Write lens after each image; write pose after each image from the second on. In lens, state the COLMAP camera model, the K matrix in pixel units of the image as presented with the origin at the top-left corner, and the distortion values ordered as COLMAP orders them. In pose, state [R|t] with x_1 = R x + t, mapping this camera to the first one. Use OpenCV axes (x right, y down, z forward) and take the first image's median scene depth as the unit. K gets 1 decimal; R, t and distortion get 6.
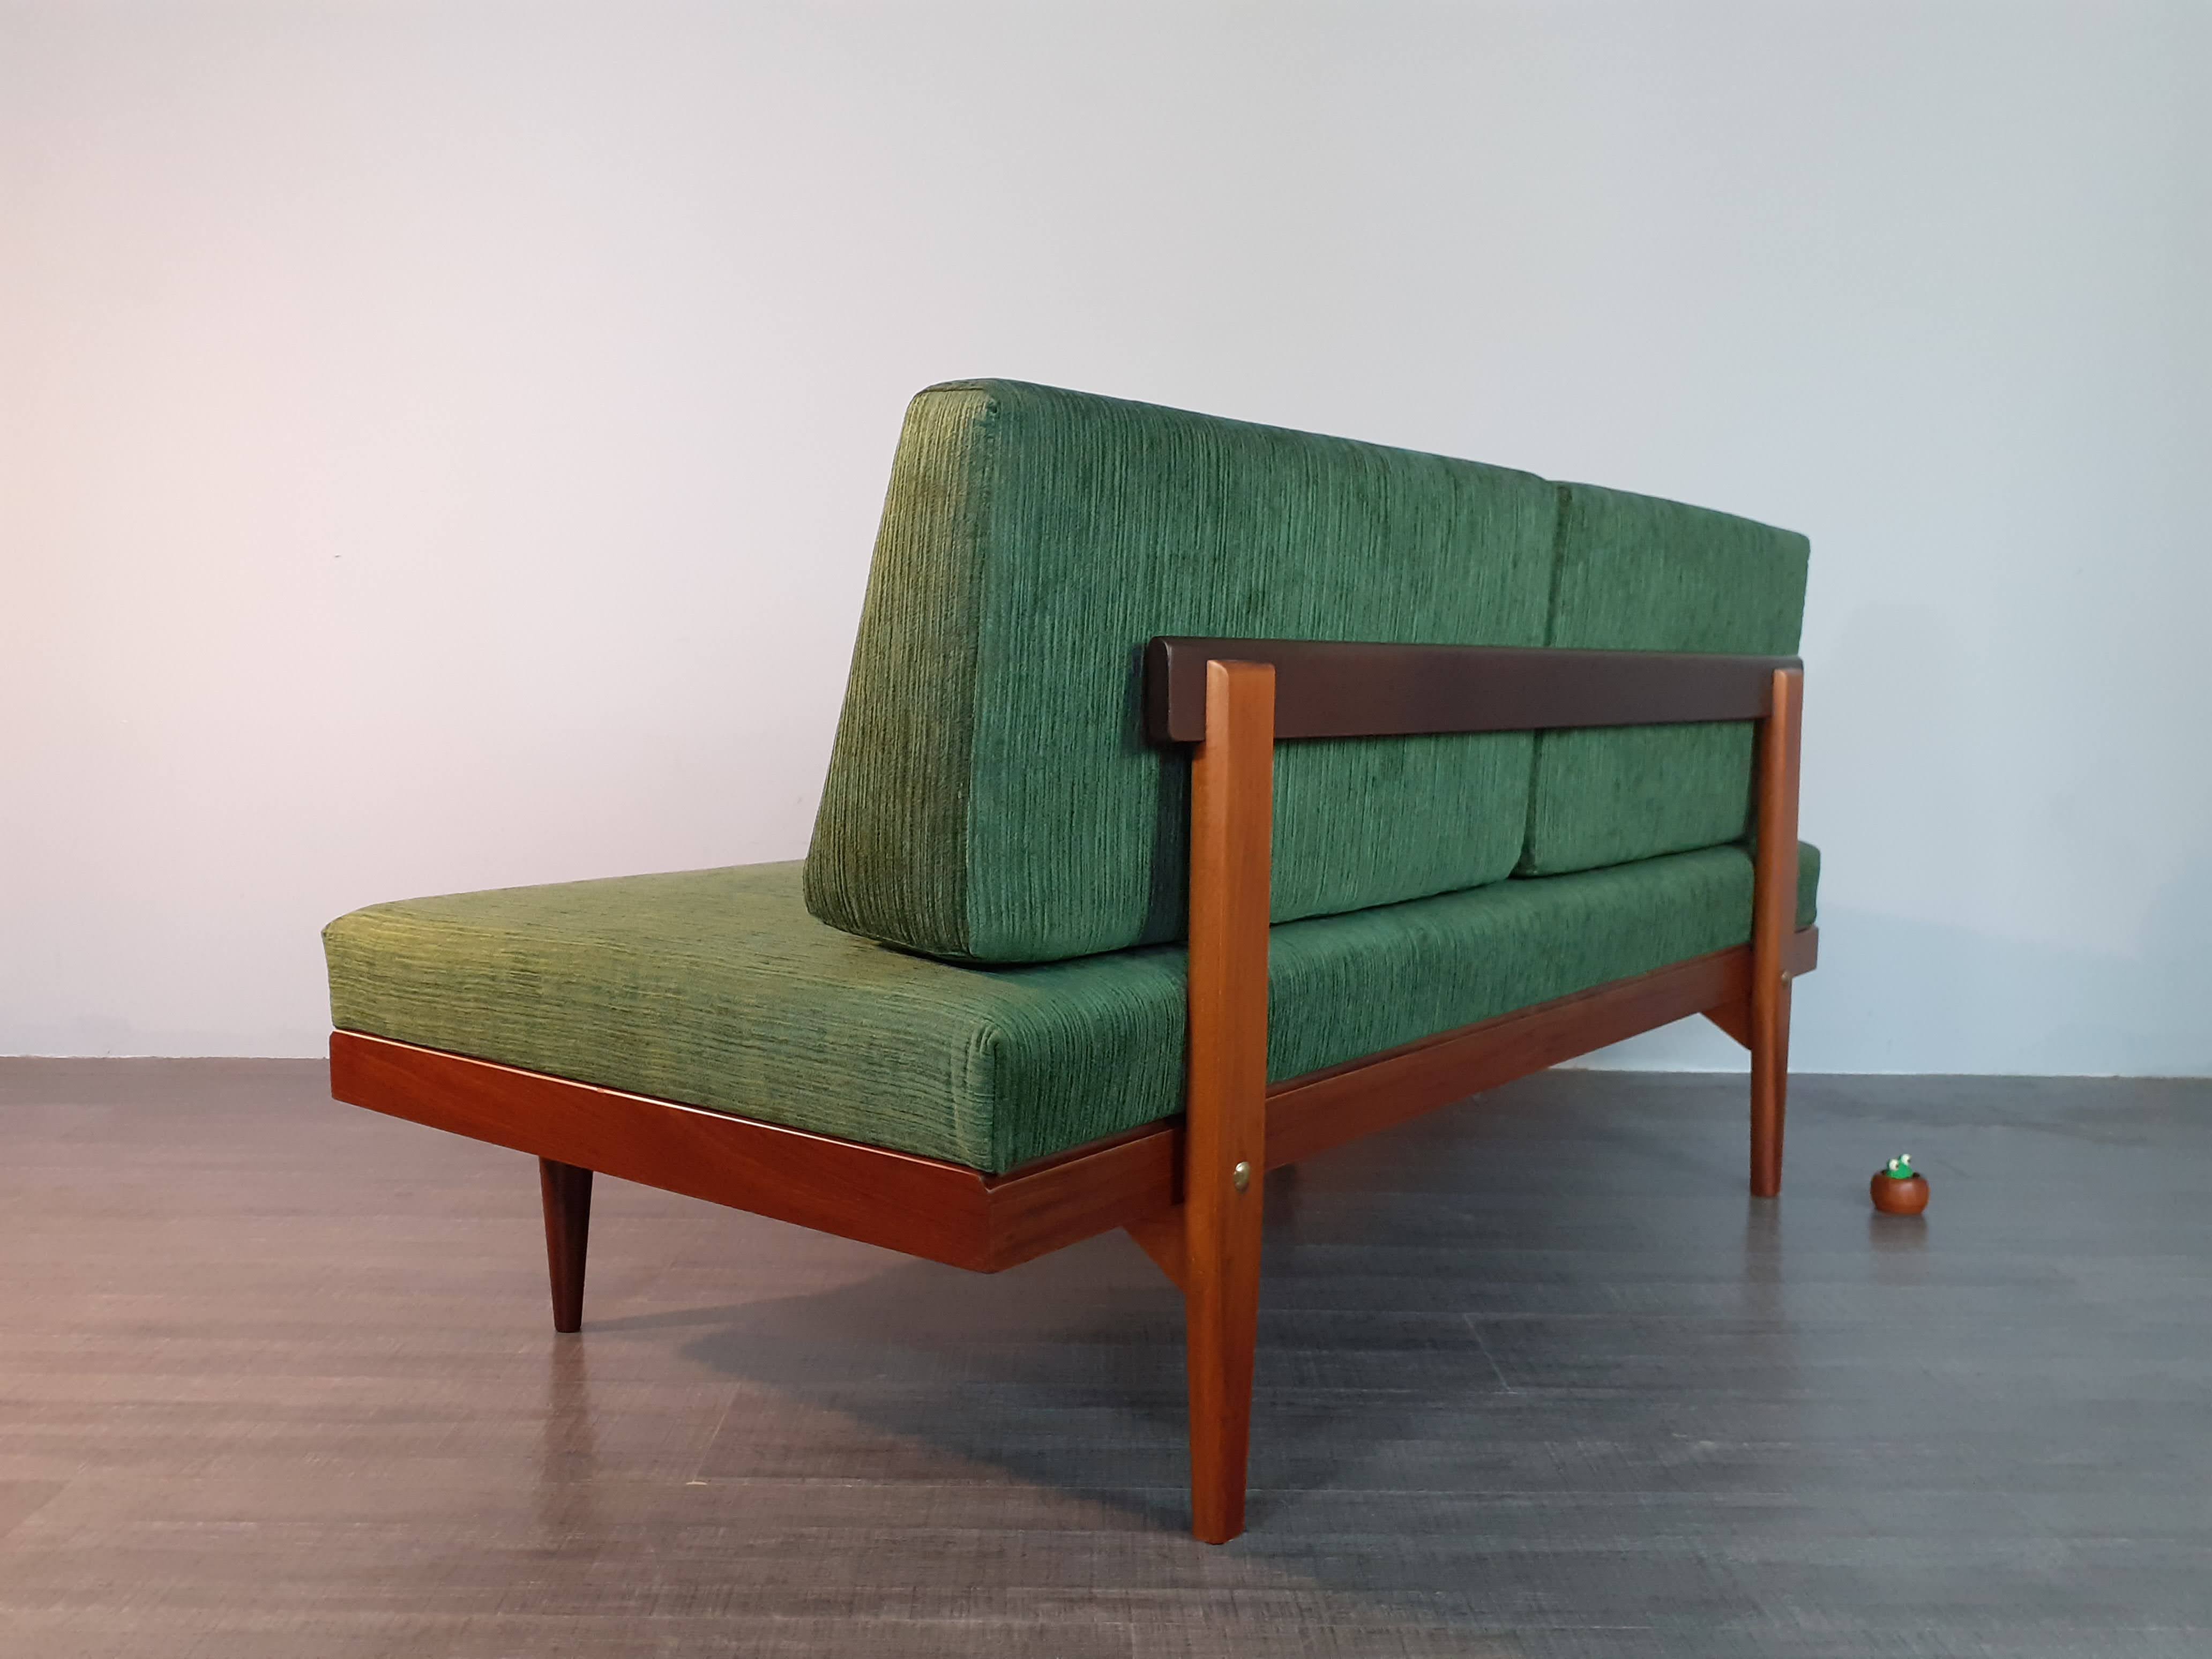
lens RADIAL K [[1877.2, 0, 1106.0], [0, 1877.2, 829.5], [0, 0, 1]] dist [0.001749, -0.008387]
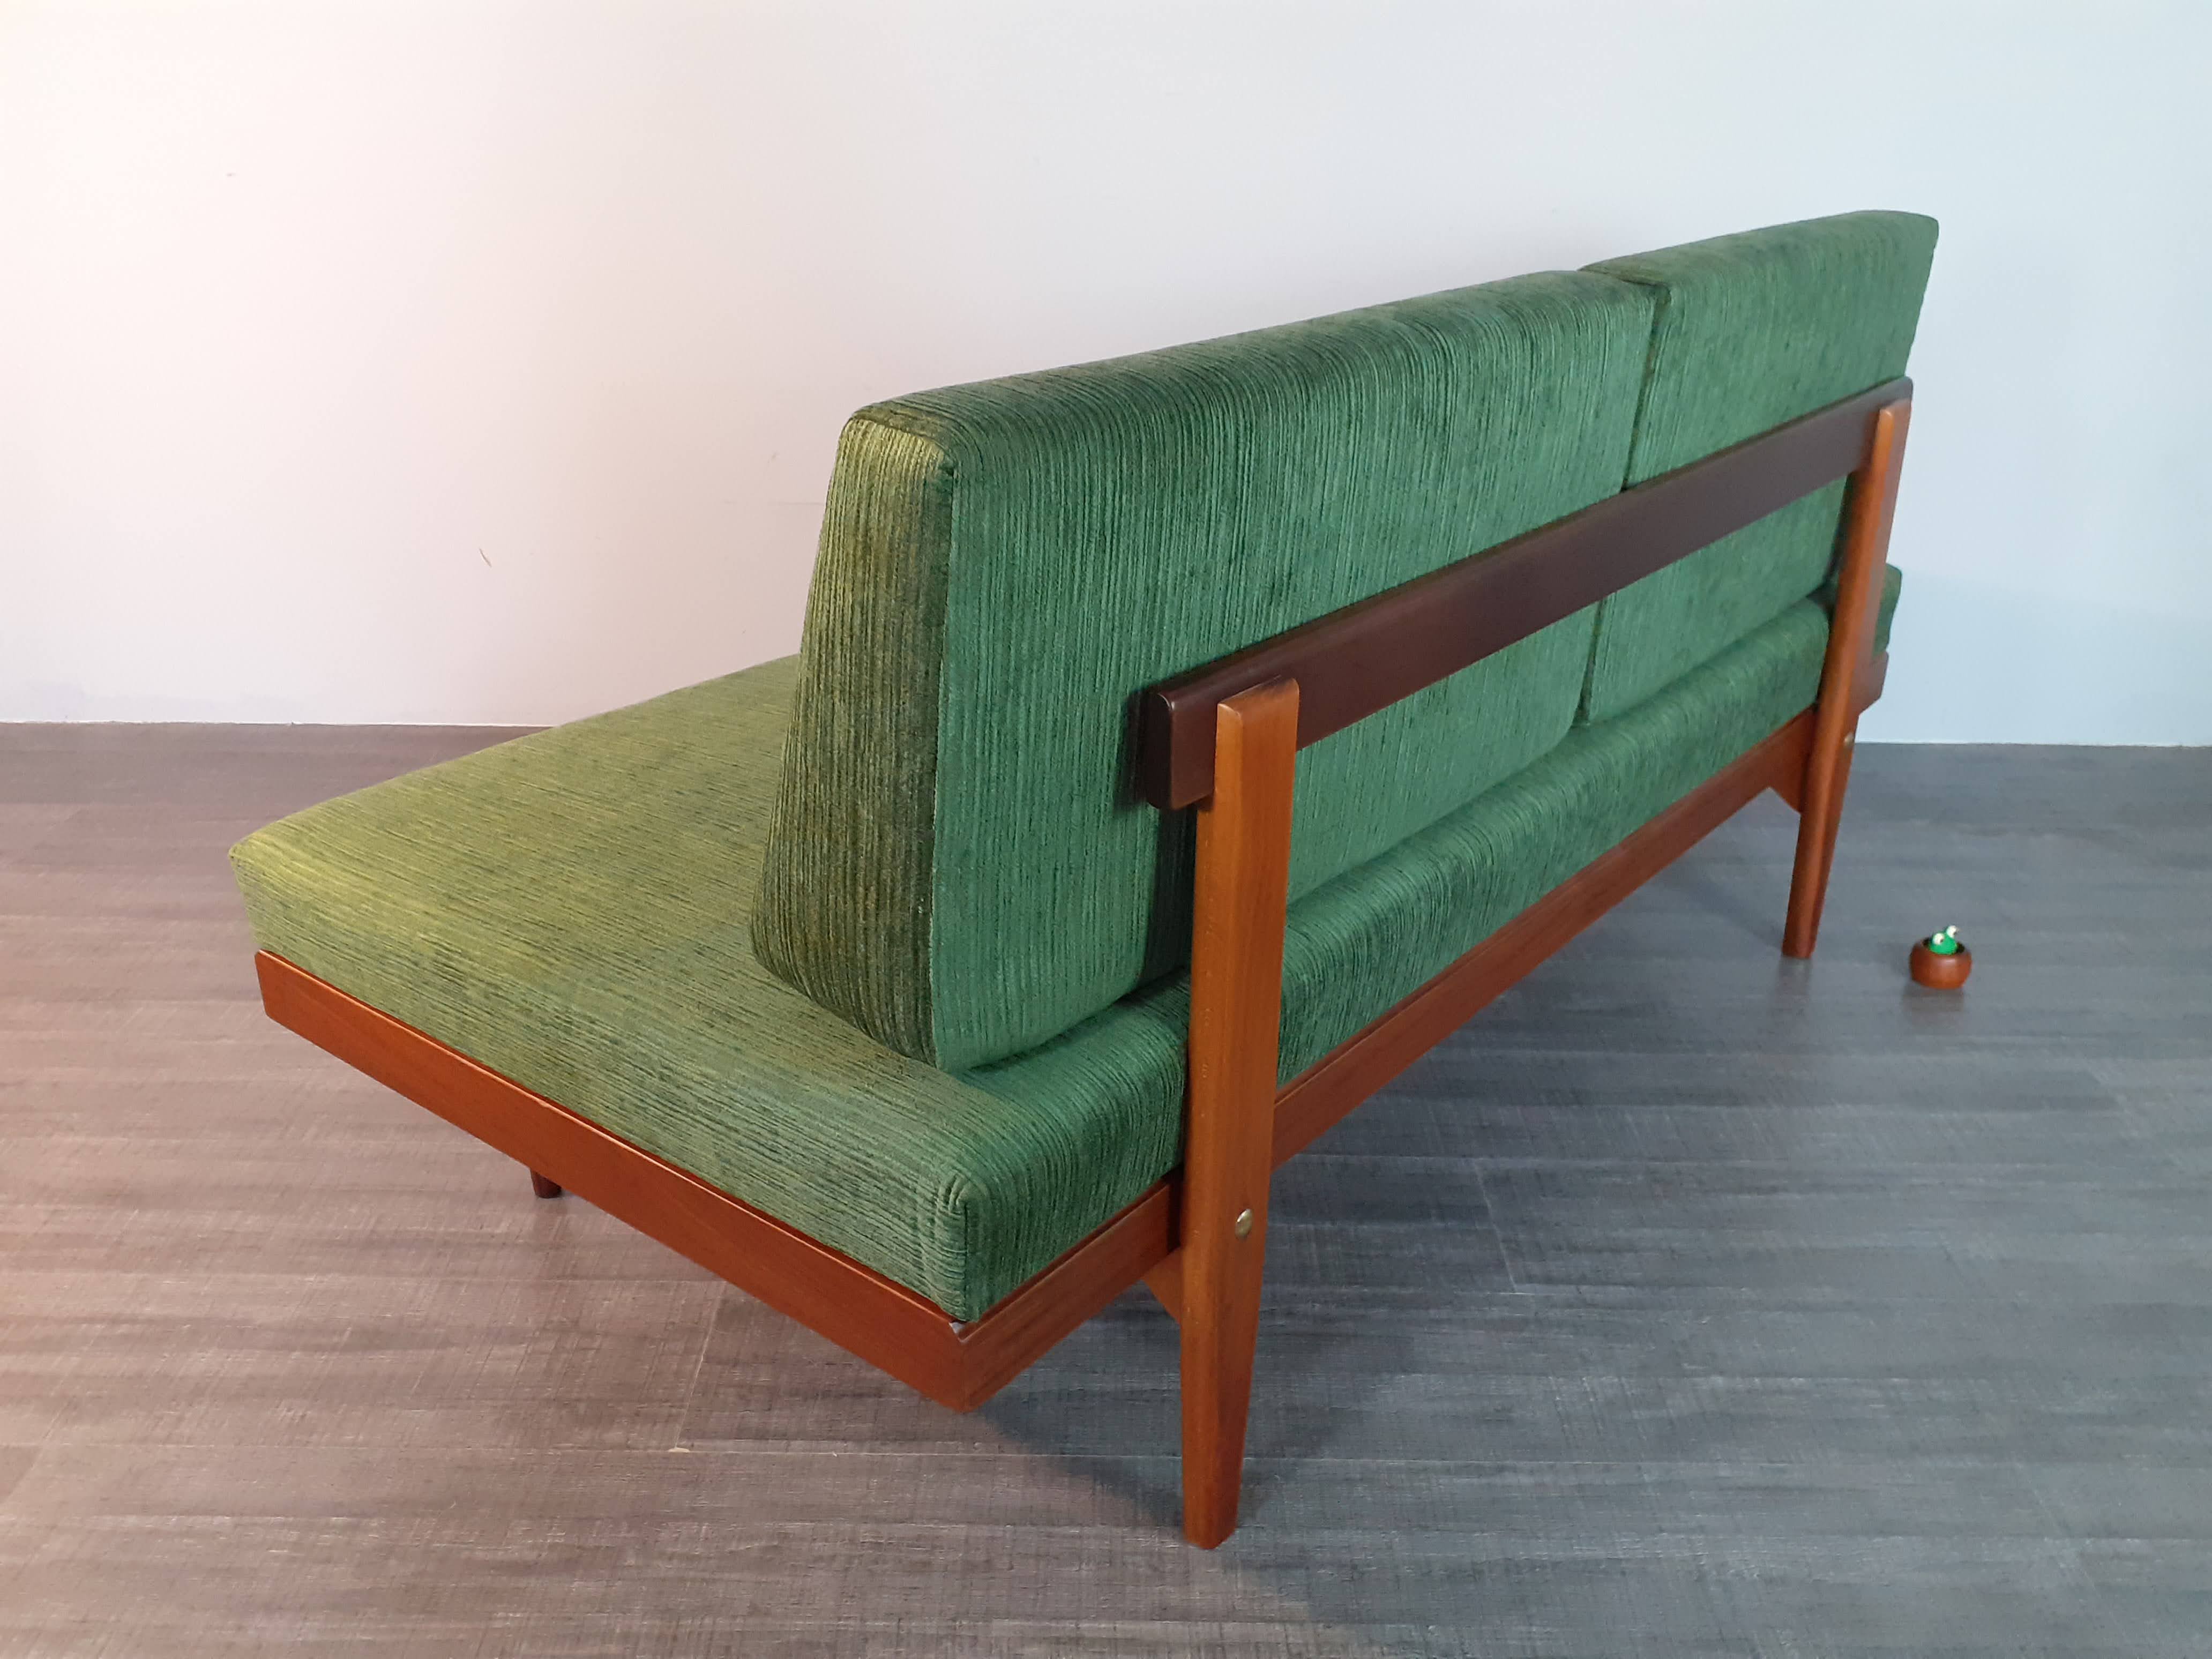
lens RADIAL K [[1877.2, 0, 1106.0], [0, 1877.2, 829.5], [0, 0, 1]] dist [0.001749, -0.008387]
pose [[0.999932, 0.007075, -0.009286, 0.012086], [-0.003784, 0.948914, 0.315511, -0.284700], [0.011044, -0.315454, 0.948877, 0.186203]]
